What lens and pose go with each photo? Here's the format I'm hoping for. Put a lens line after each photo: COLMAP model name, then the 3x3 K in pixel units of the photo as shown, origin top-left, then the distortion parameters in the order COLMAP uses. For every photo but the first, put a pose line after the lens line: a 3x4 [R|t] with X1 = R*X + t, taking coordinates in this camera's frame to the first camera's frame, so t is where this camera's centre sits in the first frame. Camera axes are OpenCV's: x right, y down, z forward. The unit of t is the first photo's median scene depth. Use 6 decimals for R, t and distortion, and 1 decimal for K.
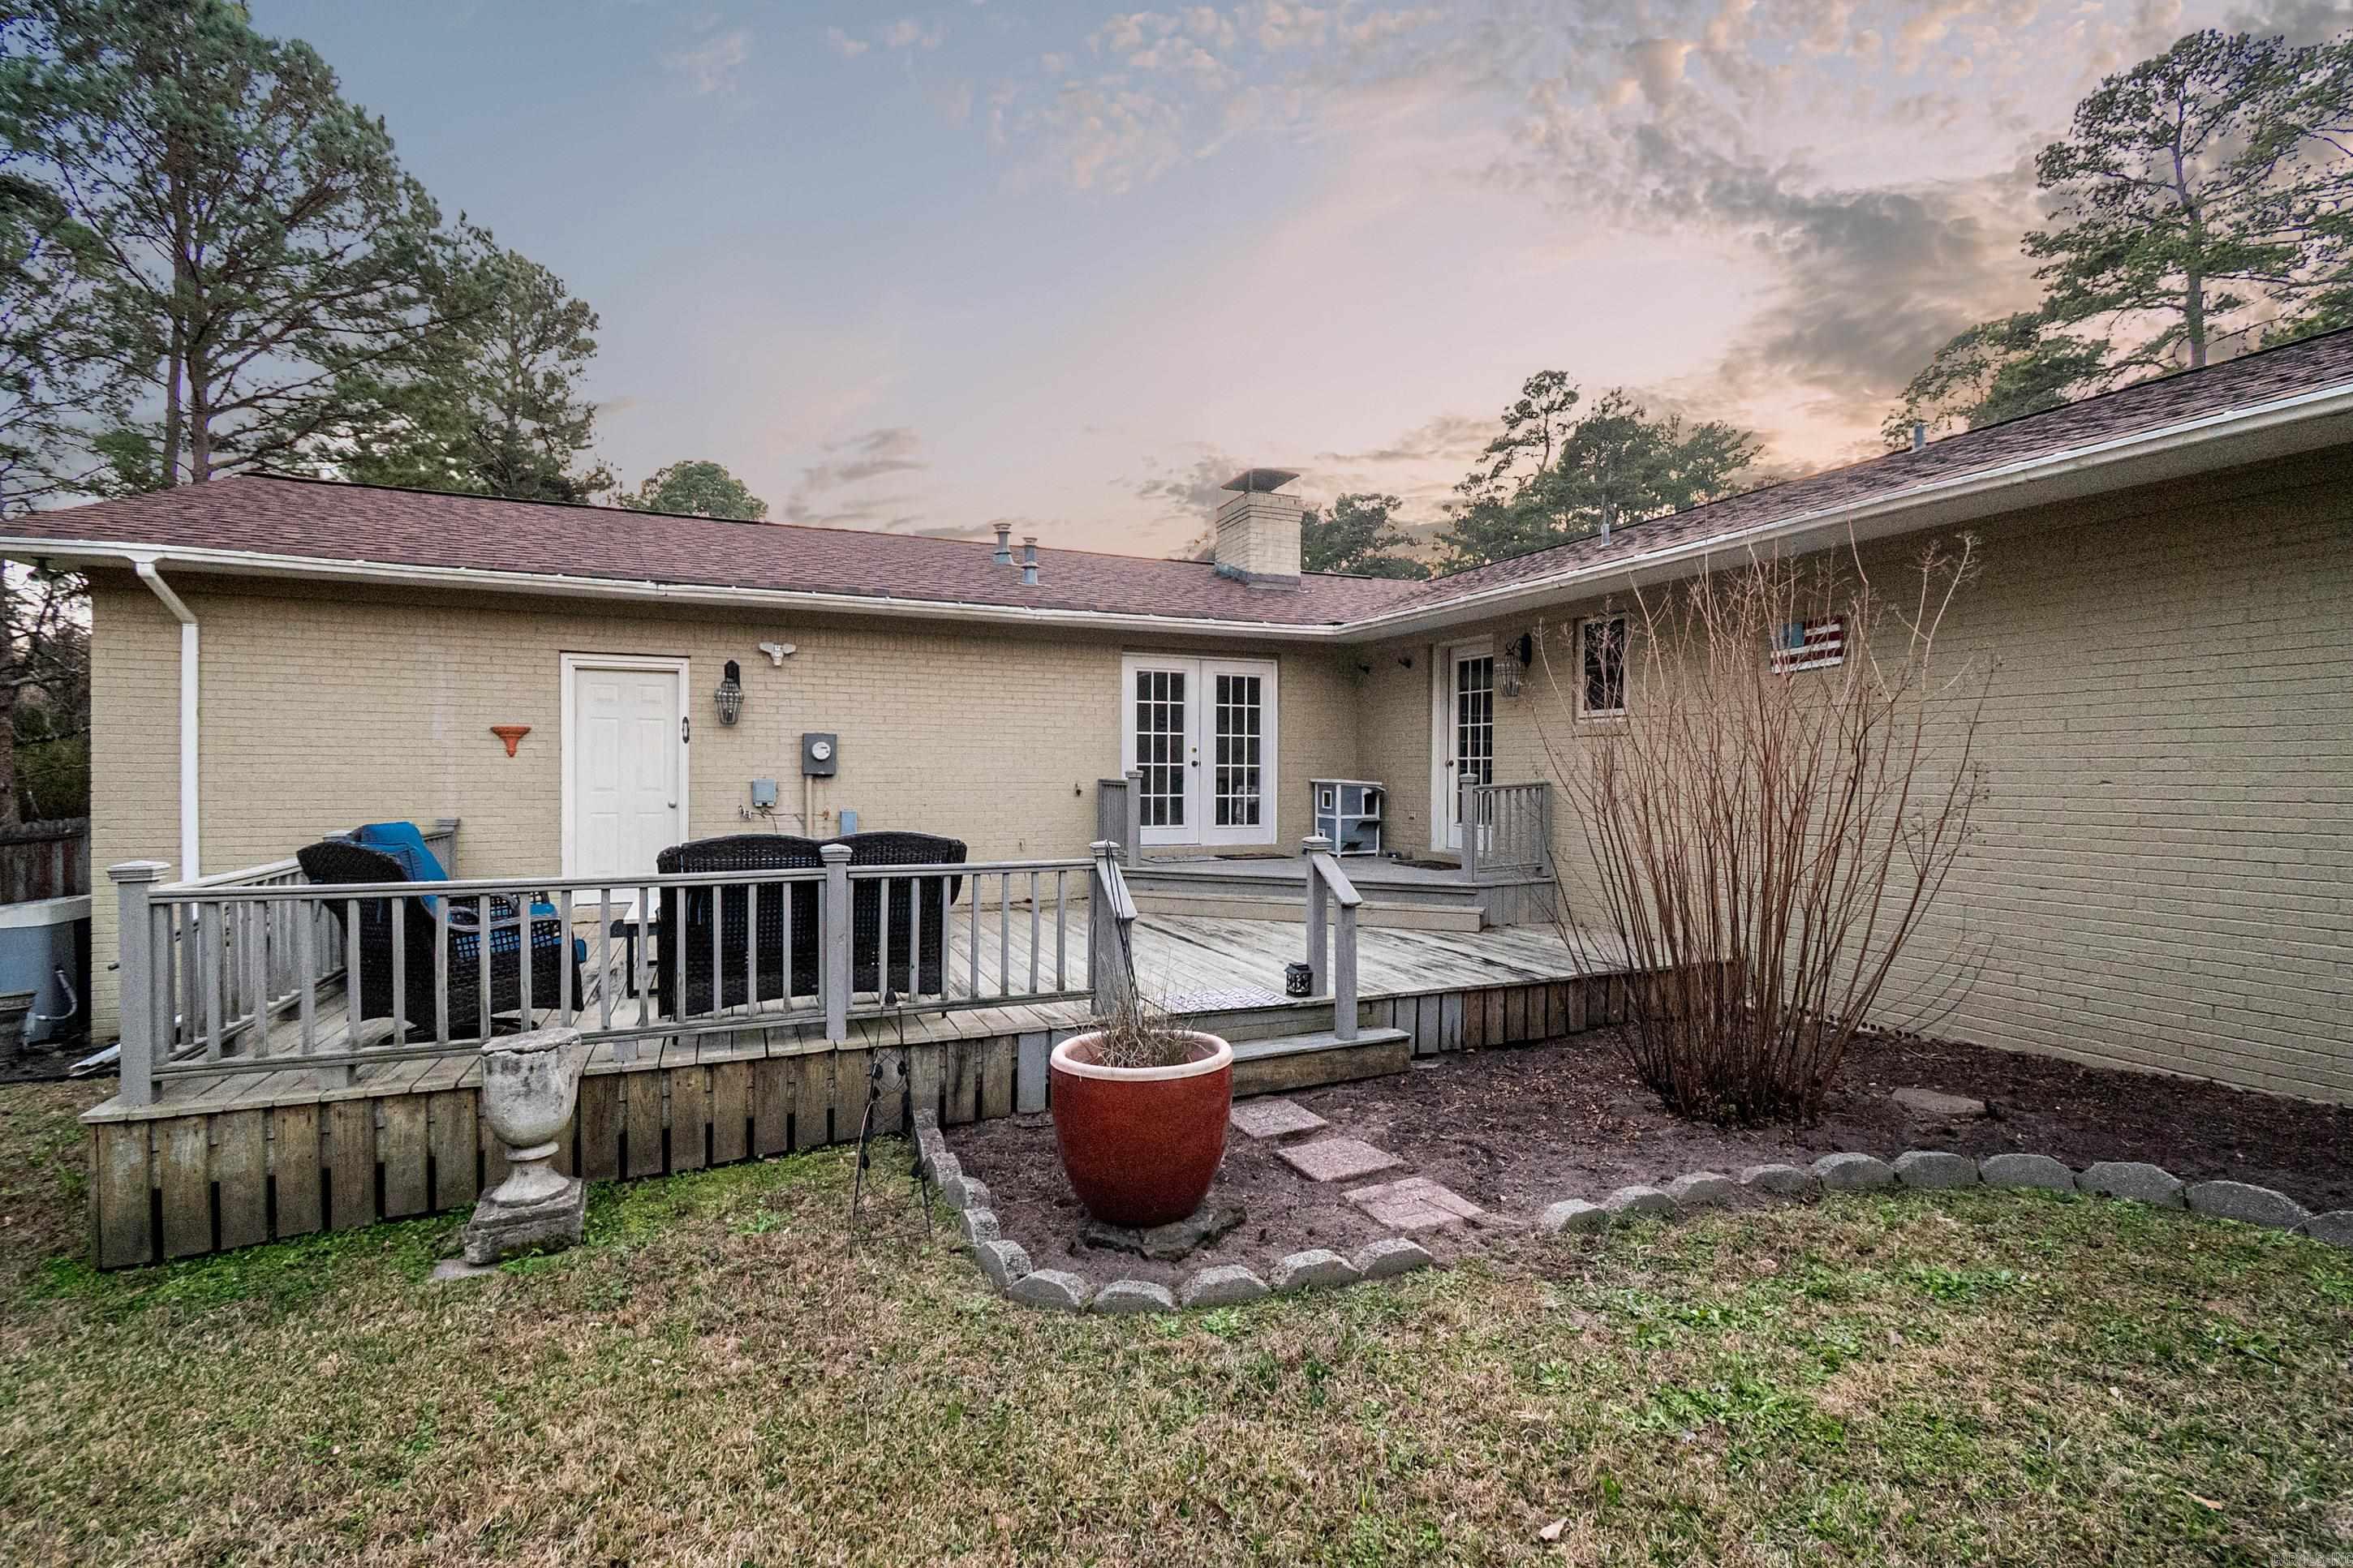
lens RADIAL K [[1040.1, 0, 1177.4], [0, 1040.1, 777.7], [0, 0, 1]] dist [0.001068, -0.000778]
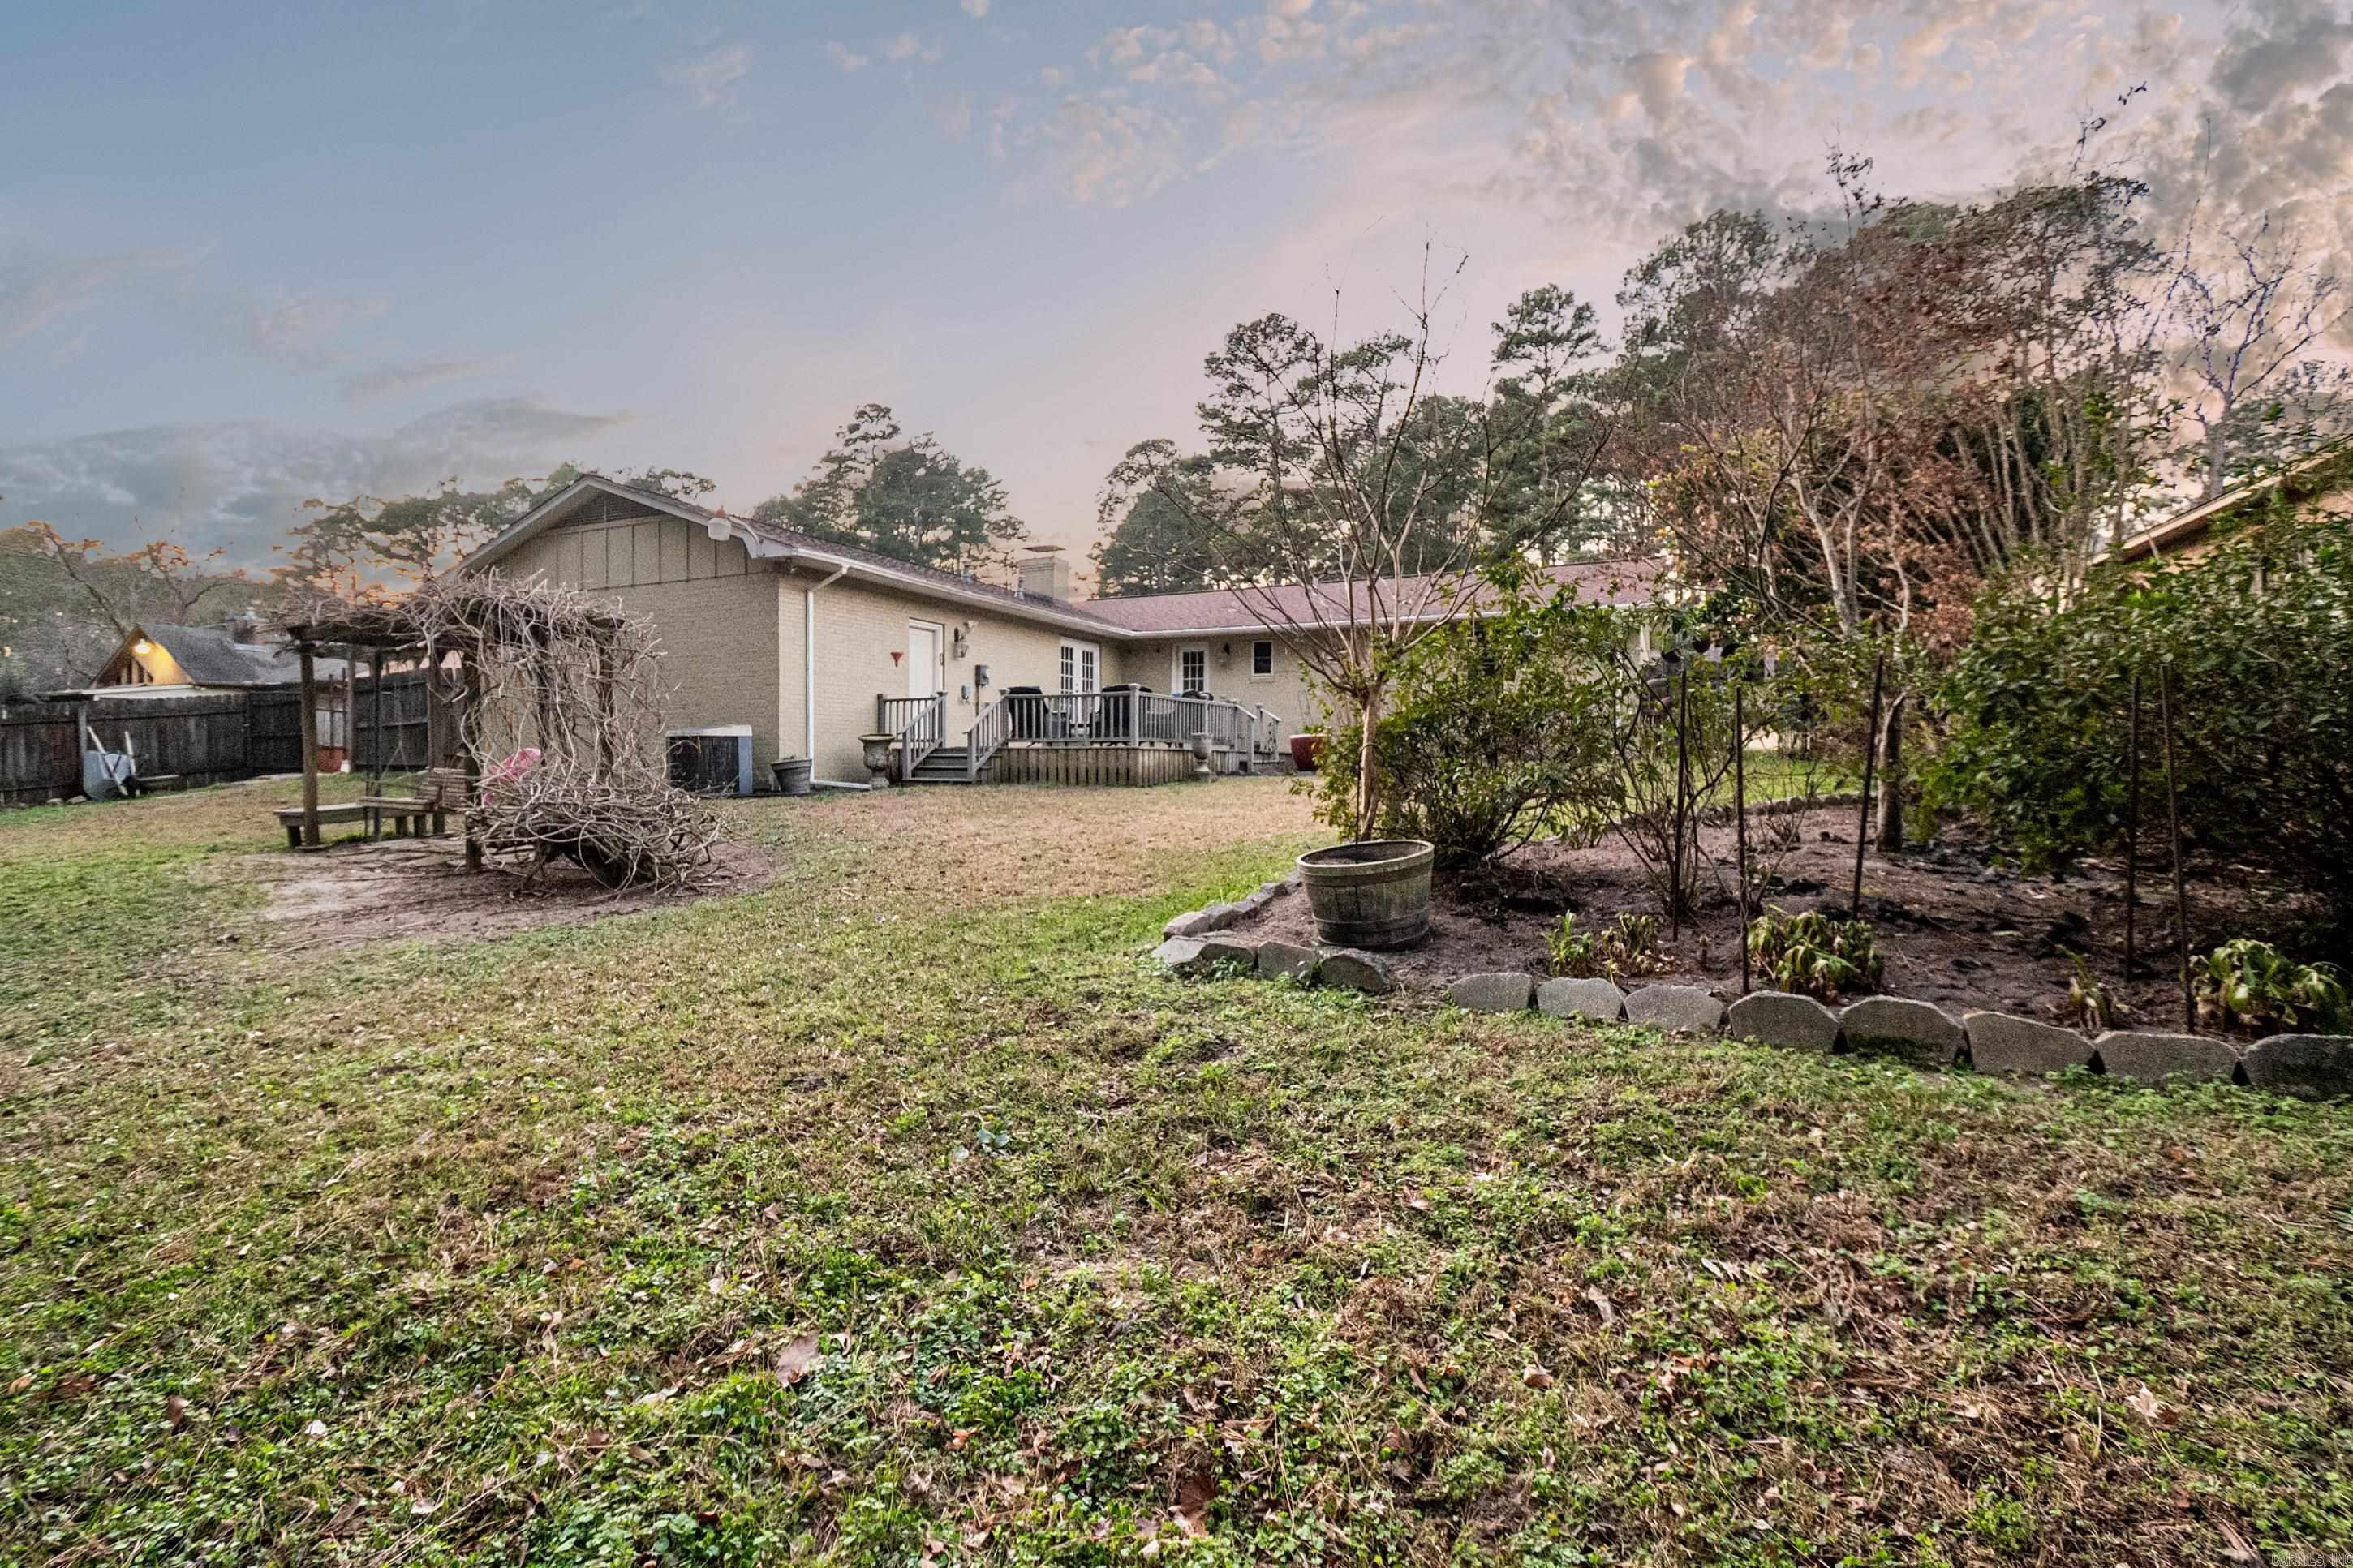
lens RADIAL K [[1040.1, 0, 1177.4], [0, 1040.1, 777.7], [0, 0, 1]] dist [0.001068, -0.000778]
pose [[0.738564, -0.011203, 0.674090, -0.311655], [0.004201, 0.999919, 0.012016, 0.033862], [-0.674170, -0.006043, 0.738551, -0.170129]]
